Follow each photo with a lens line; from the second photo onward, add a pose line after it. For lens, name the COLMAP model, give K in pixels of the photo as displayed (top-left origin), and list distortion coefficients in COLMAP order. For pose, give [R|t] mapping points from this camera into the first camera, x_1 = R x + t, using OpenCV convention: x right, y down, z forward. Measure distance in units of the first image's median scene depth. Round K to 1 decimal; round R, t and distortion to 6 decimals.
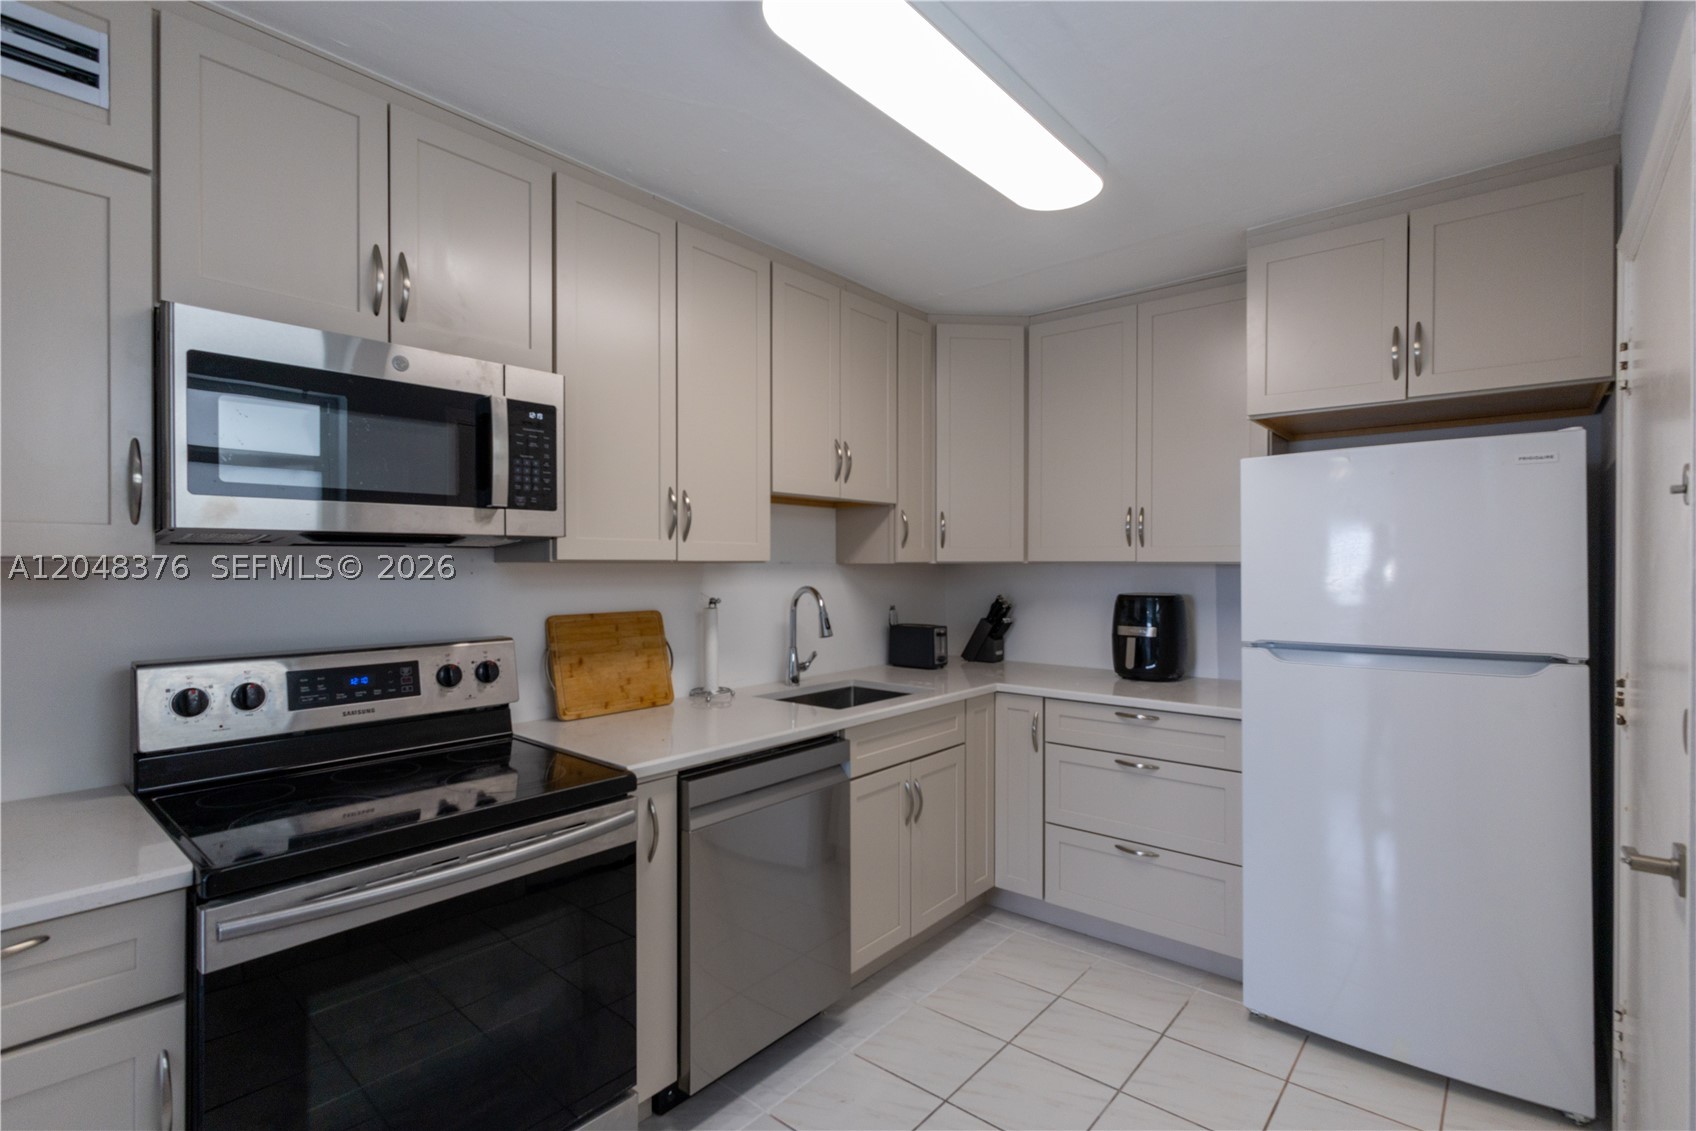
lens RADIAL K [[799.5, 0, 860.2], [0, 799.5, 566.3], [0, 0, 1]] dist [-0.010848, 0.002337]
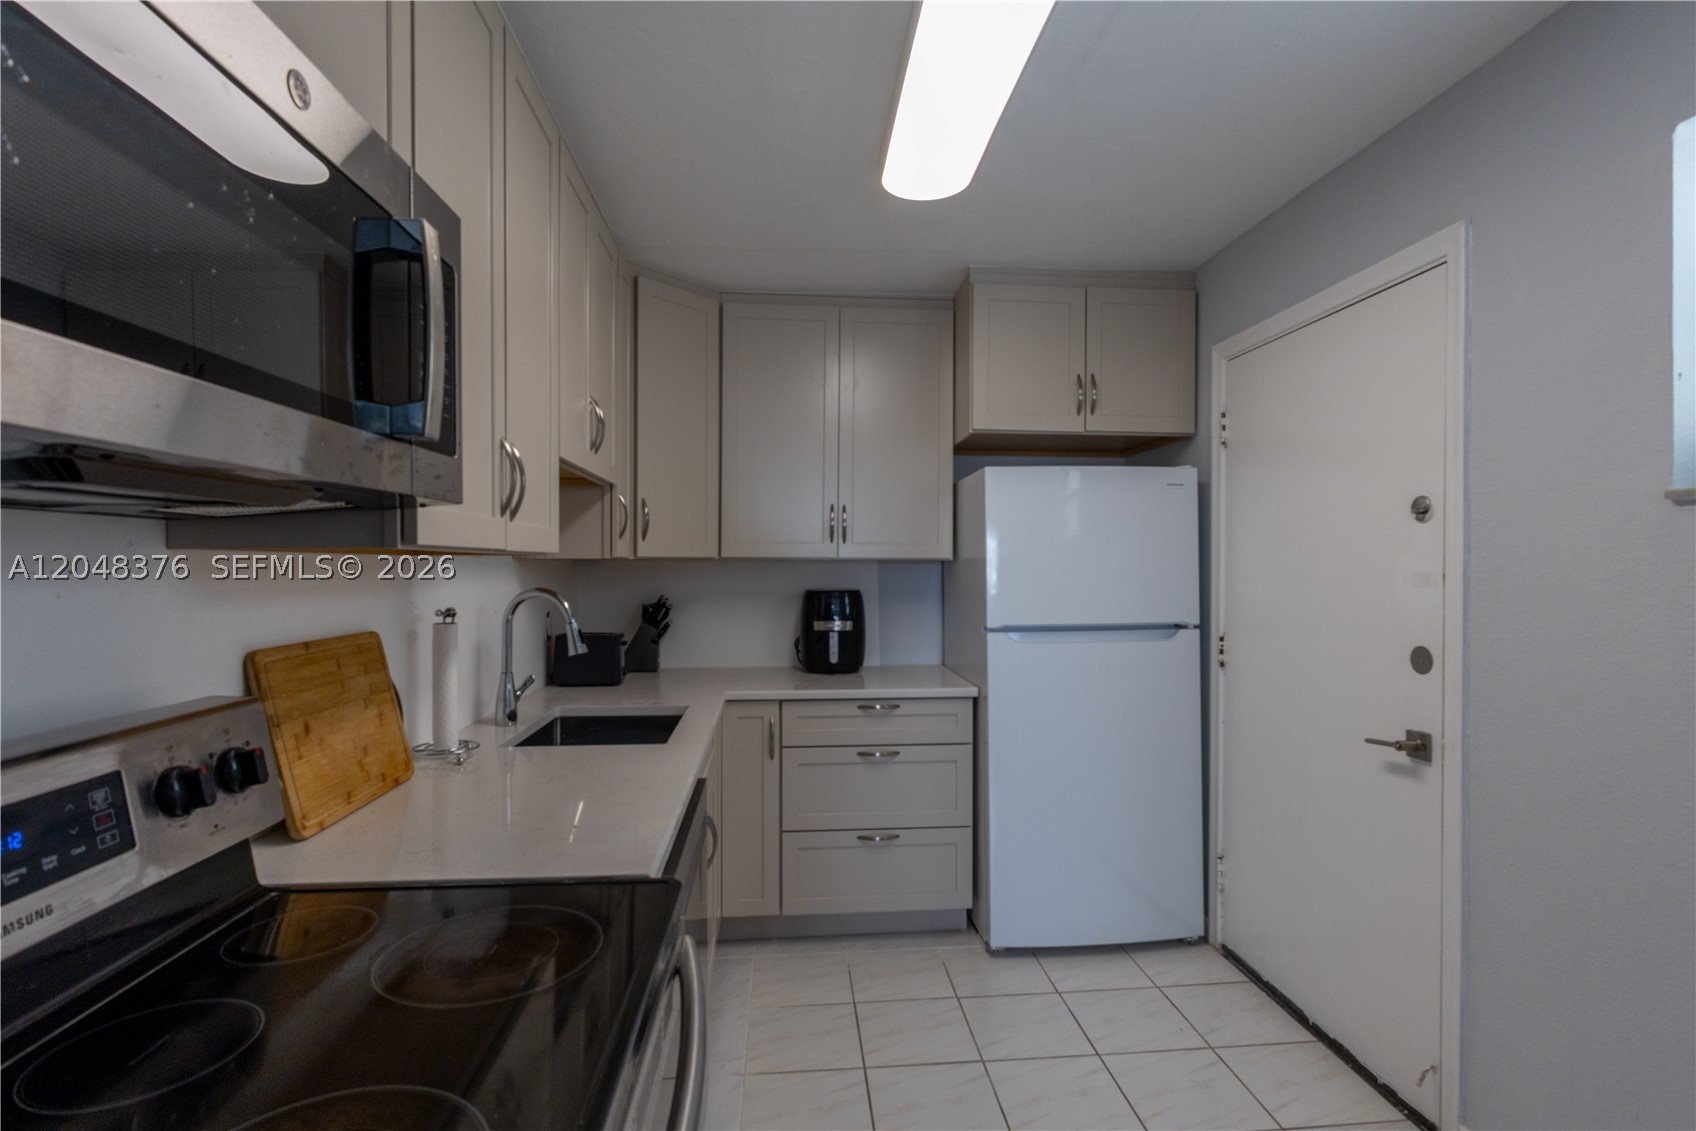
lens RADIAL K [[799.5, 0, 861.6], [0, 799.5, 565.0], [0, 0, 1]] dist [-0.010848, 0.002337]
pose [[0.709248, -0.000948, 0.704958, -0.455532], [0.001508, 0.999999, -0.000173, 0.004949], [-0.704957, 0.001186, 0.709249, 0.319929]]
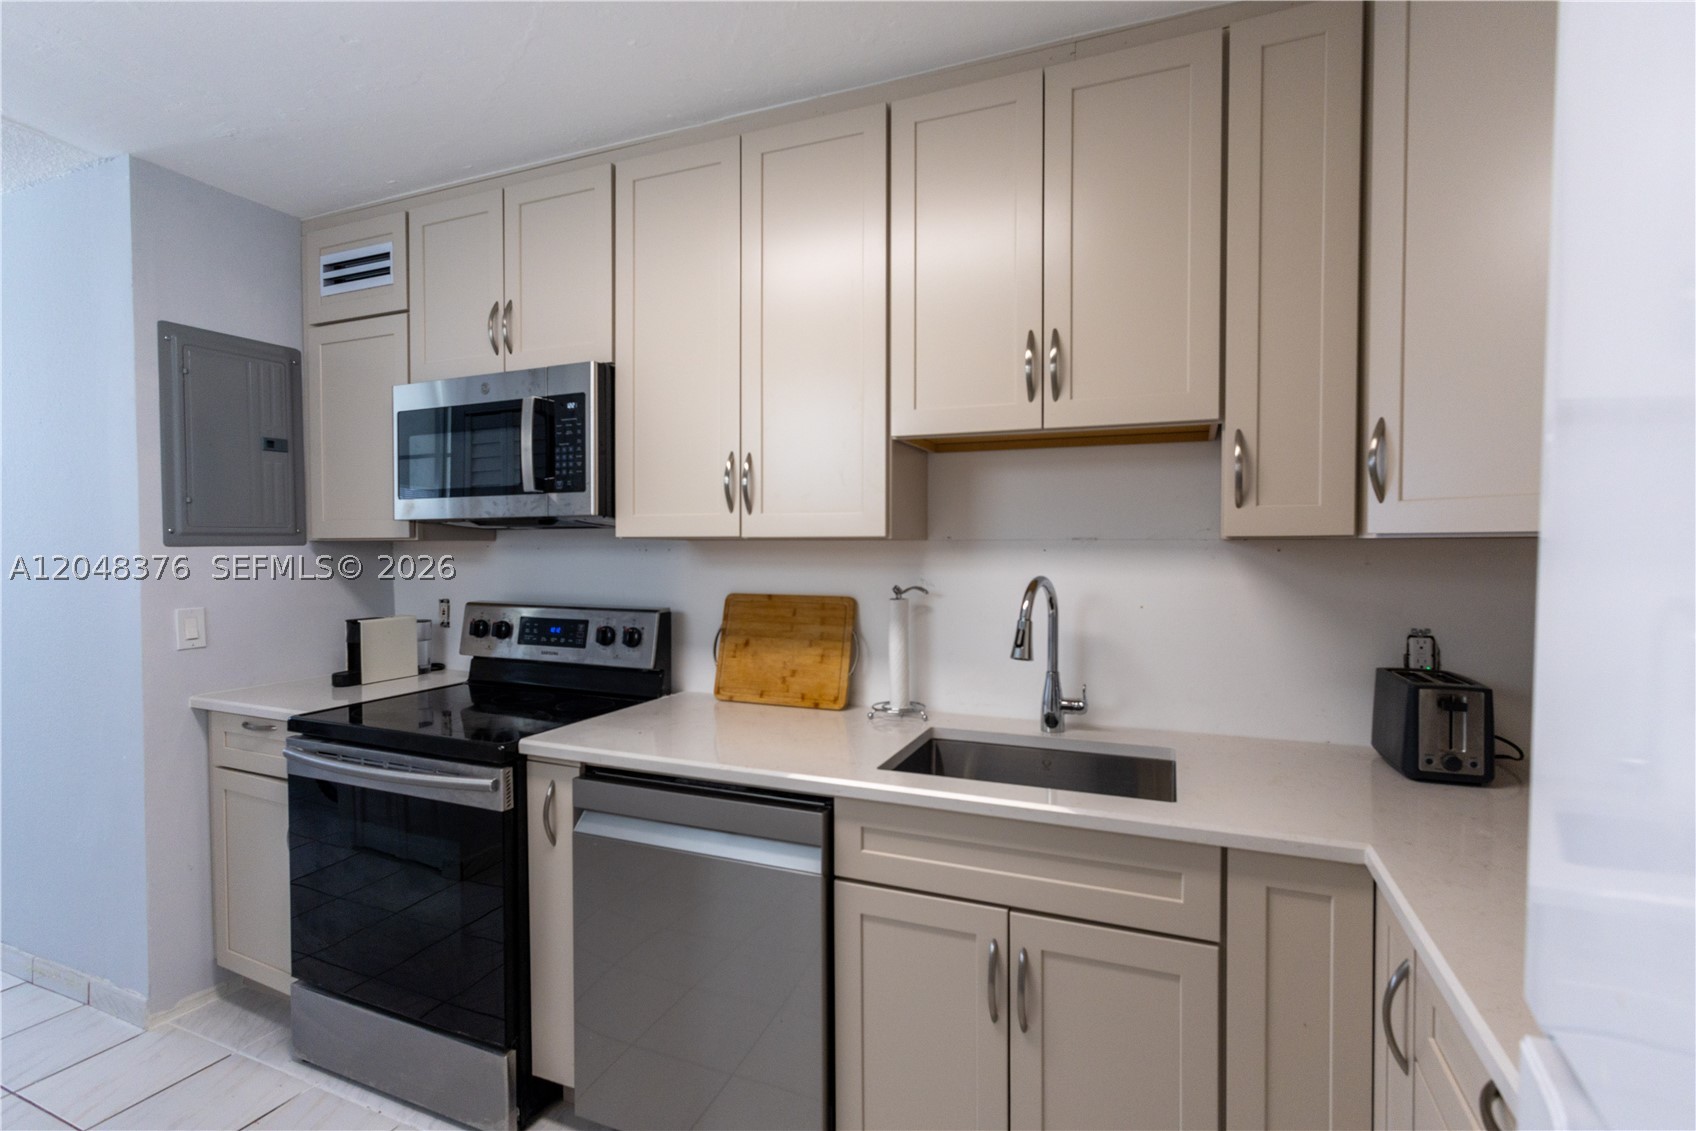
lens RADIAL K [[799.5, 0, 844.4], [0, 799.5, 567.3], [0, 0, 1]] dist [-0.010848, 0.002337]
pose [[0.283270, 0.024073, -0.958738, 0.588660], [-0.003609, 0.999705, 0.024035, 0.004305], [0.959033, -0.003348, 0.283274, 0.818362]]
